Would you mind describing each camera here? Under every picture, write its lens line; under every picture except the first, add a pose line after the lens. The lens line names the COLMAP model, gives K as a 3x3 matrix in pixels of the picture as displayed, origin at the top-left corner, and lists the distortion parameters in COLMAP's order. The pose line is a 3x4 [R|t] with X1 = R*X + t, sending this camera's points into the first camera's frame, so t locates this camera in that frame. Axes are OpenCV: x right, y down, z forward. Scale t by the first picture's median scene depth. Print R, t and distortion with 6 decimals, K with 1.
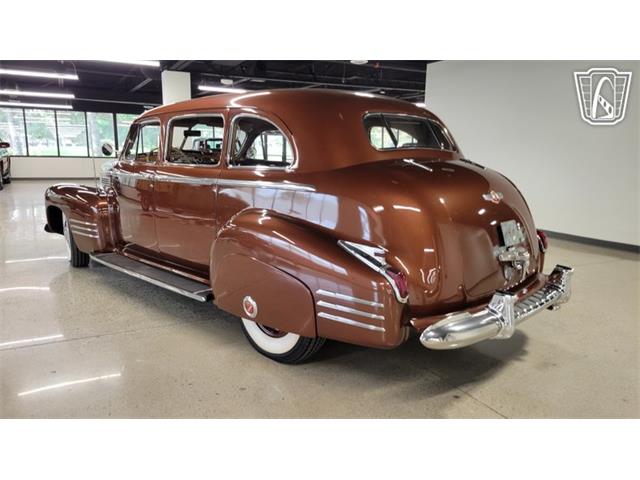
lens RADIAL K [[476.3, 0, 320.0], [0, 476.3, 240.0], [0, 0, 1]] dist [0.032129, -0.009562]
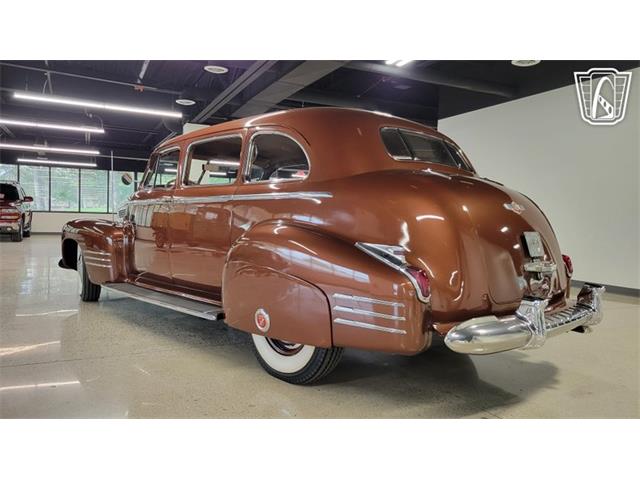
lens RADIAL K [[476.3, 0, 320.0], [0, 476.3, 240.0], [0, 0, 1]] dist [0.032129, -0.009562]
pose [[0.999608, 0.010686, -0.025871, -0.007473], [-0.014420, 0.988770, -0.148747, 0.107726], [0.023991, 0.149062, 0.988537, 0.030542]]
